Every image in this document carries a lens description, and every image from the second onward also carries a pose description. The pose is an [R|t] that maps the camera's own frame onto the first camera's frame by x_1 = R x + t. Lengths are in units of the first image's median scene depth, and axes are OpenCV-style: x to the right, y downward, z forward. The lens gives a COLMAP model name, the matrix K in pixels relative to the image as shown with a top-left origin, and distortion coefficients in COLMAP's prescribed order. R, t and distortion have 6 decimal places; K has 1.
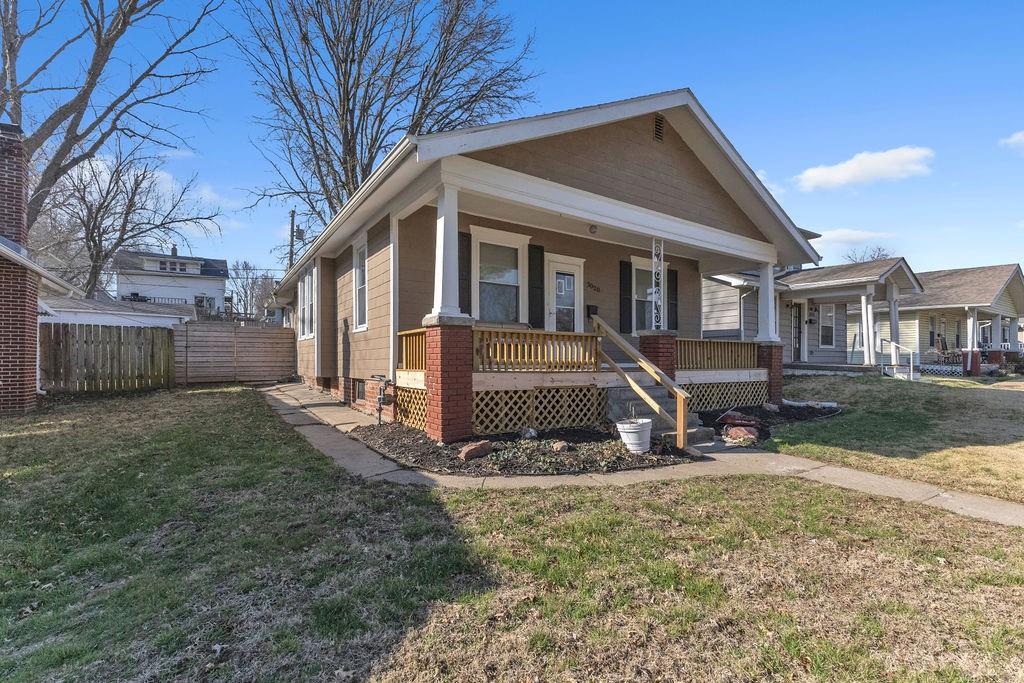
lens RADIAL K [[448.9, 0, 512.0], [0, 448.9, 341.5], [0, 0, 1]] dist [0.026165, -0.000396]
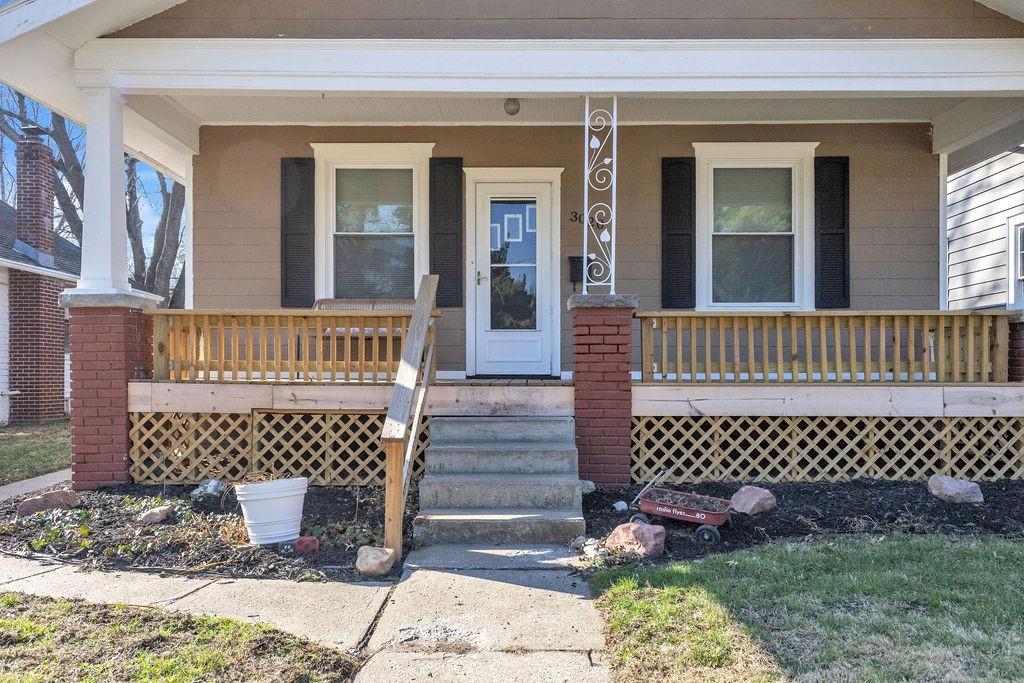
lens RADIAL K [[672.7, 0, 513.5], [0, 672.7, 365.0], [0, 0, 1]] dist [0.000162, -0.000580]
pose [[0.829877, -0.006028, -0.557913, 0.651495], [0.025020, 0.999338, 0.026418, 0.025163], [0.557385, -0.035883, 0.829479, 0.384069]]
